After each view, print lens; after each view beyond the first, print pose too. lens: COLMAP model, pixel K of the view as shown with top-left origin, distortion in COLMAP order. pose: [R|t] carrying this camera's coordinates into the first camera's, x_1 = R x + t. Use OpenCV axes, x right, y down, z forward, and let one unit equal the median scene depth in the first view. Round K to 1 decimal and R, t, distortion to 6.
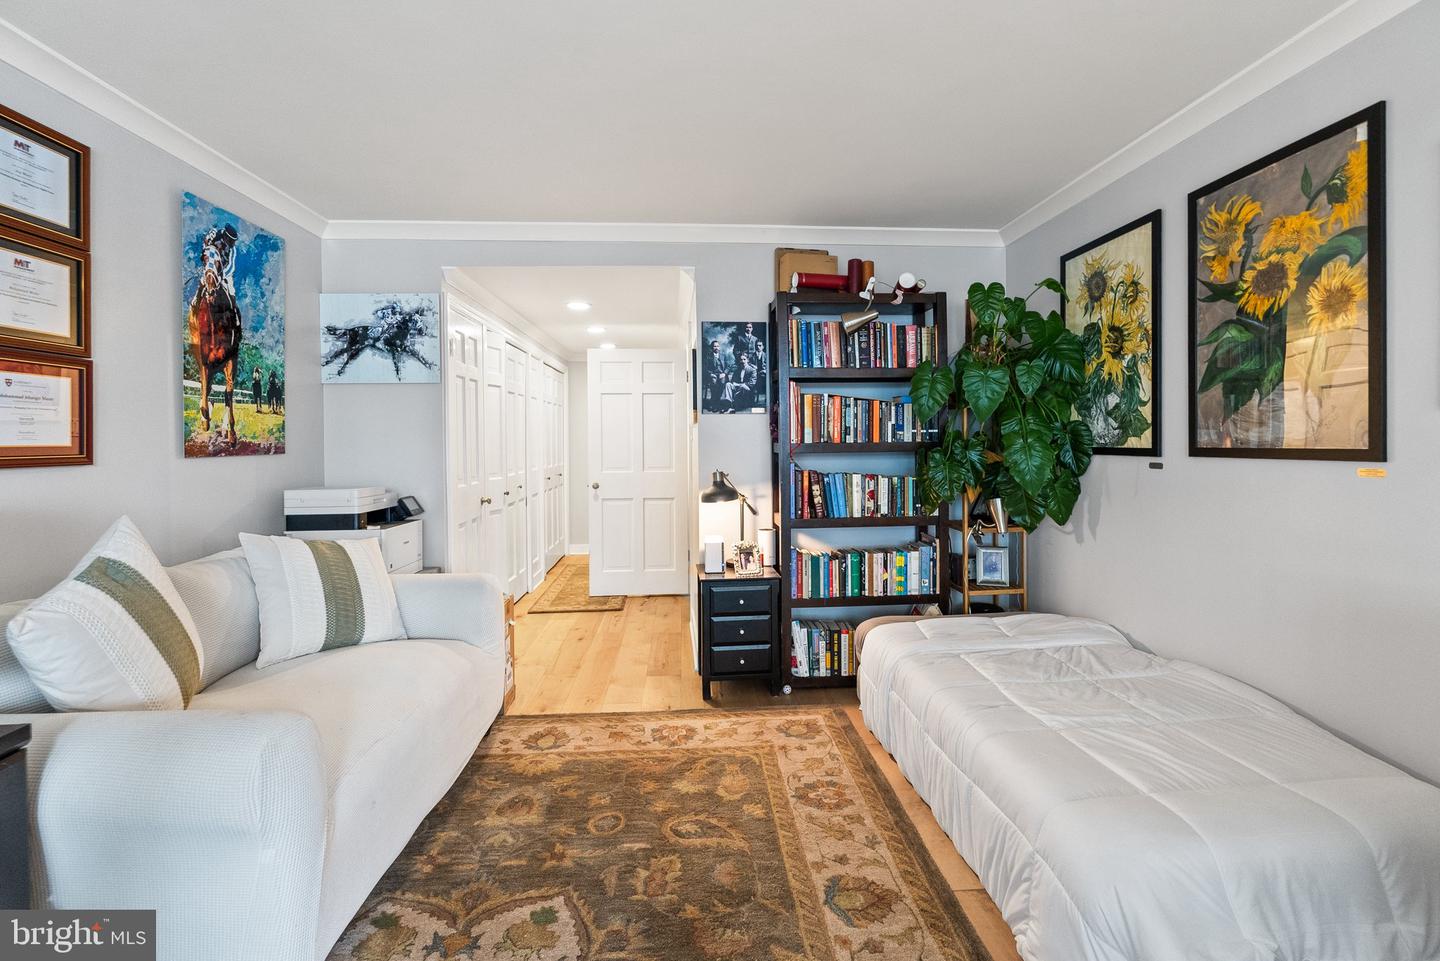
lens RADIAL K [[643.7, 0, 728.3], [0, 643.7, 439.9], [0, 0, 1]] dist [-0.000179, 0.000196]
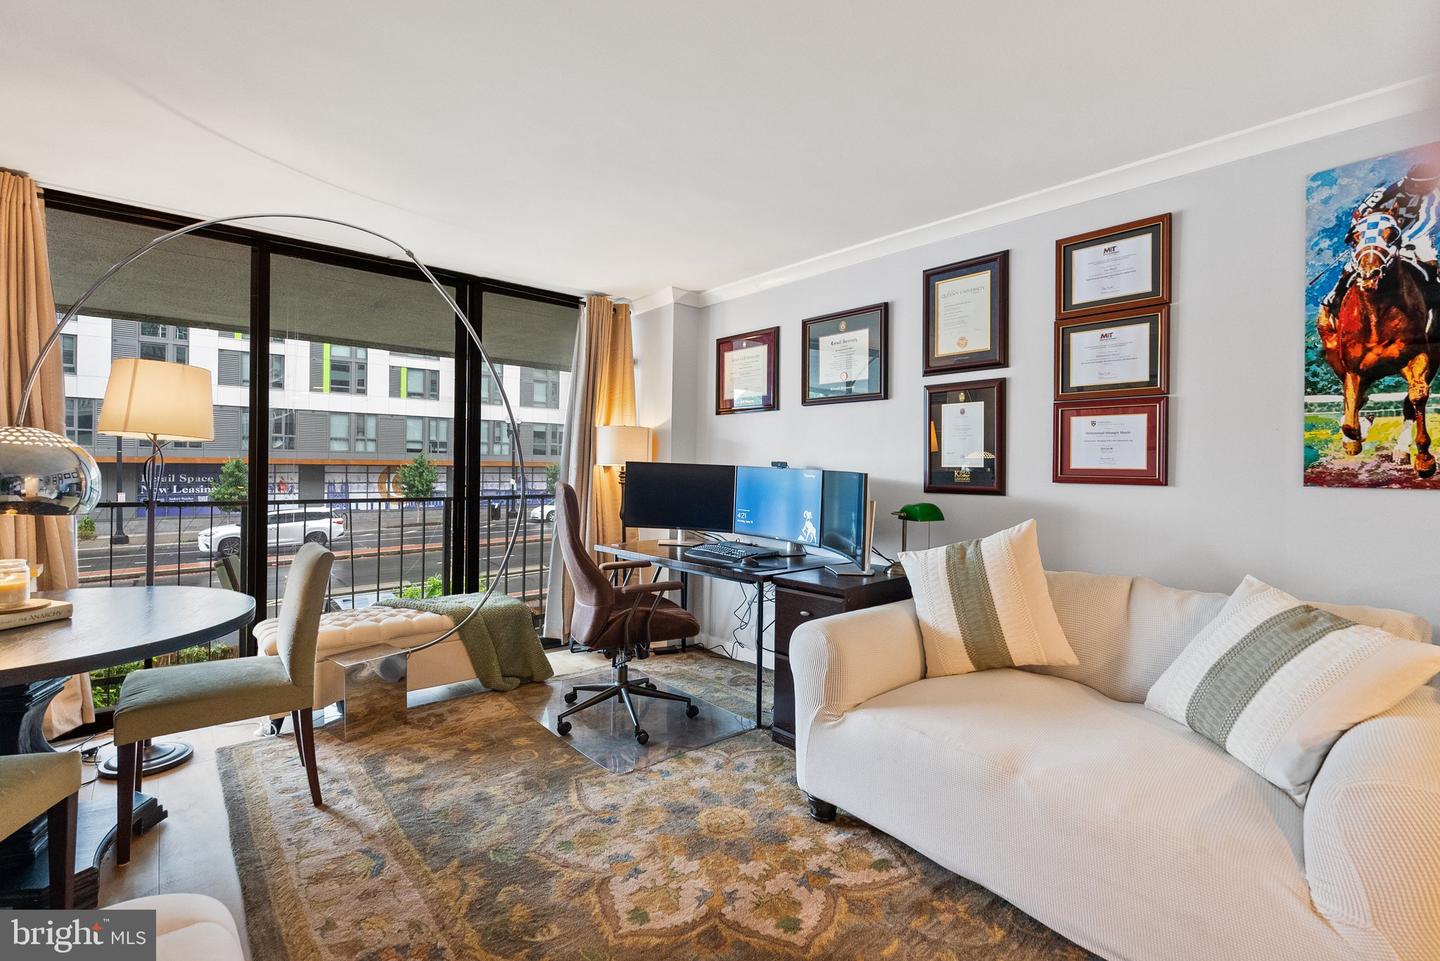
lens RADIAL K [[645.6, 0, 722.5], [0, 645.6, 468.4], [0, 0, 1]] dist [-0.004396, -0.000396]
pose [[-0.789113, 0.000335, -0.614249, 0.291827], [-0.007542, 0.999919, 0.010234, 0.000625], [0.614202, 0.012709, -0.789046, 1.171466]]
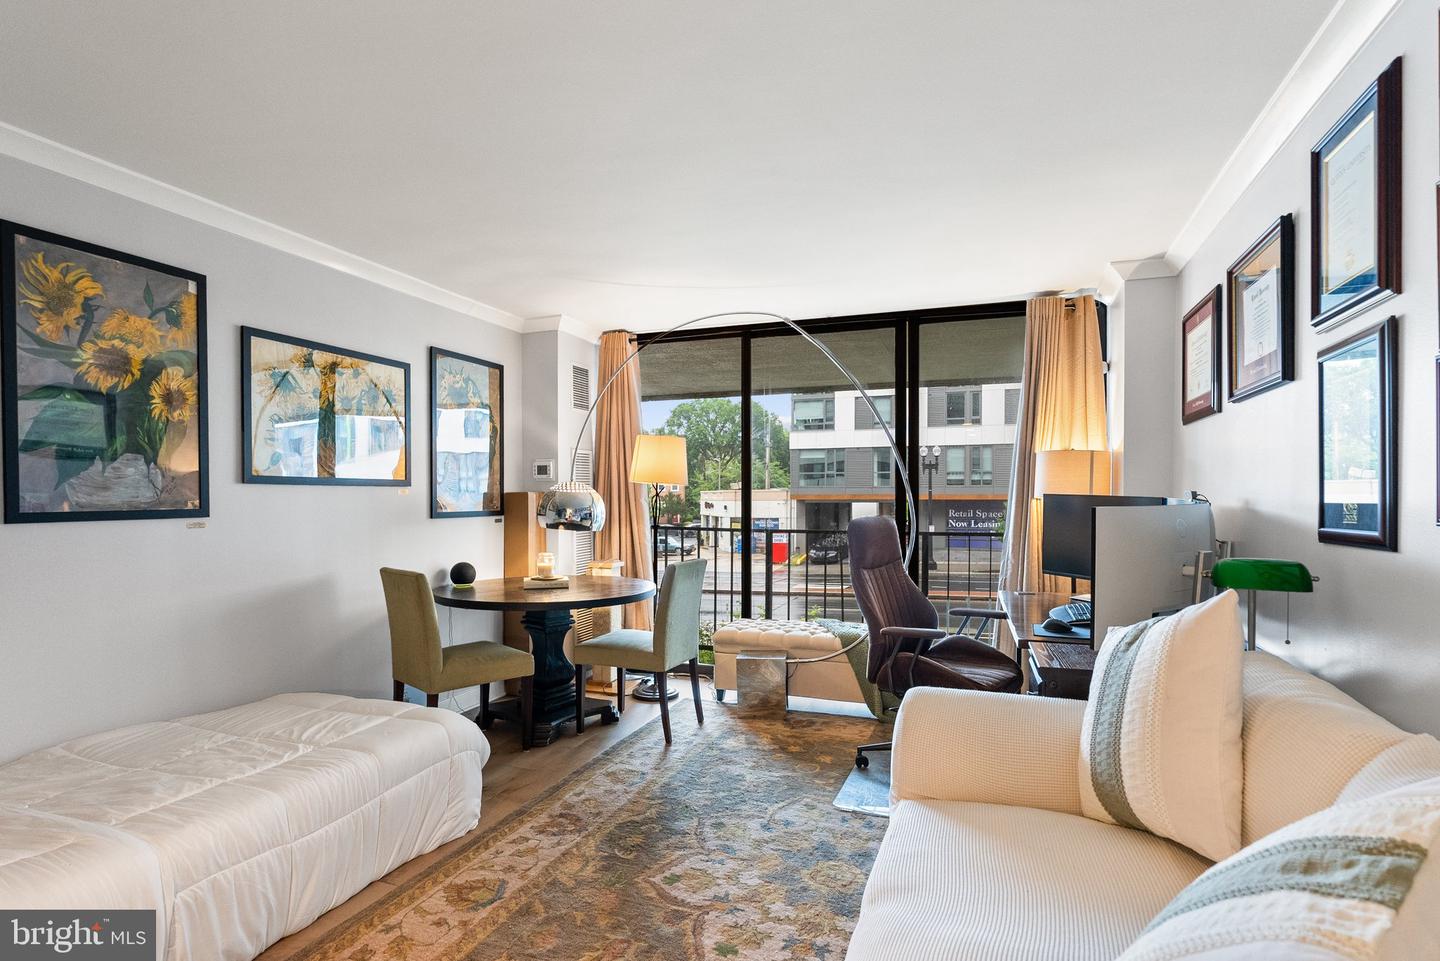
lens RADIAL K [[763.1, 0, 720.0], [0, 763.1, 480.5], [0, 0, 1]] dist [0.000281, 0.000193]
pose [[-0.908852, 0.019695, 0.416653, -0.549895], [0.012939, 0.999735, -0.019033, -0.000814], [-0.416917, -0.011907, -0.908866, 1.448720]]
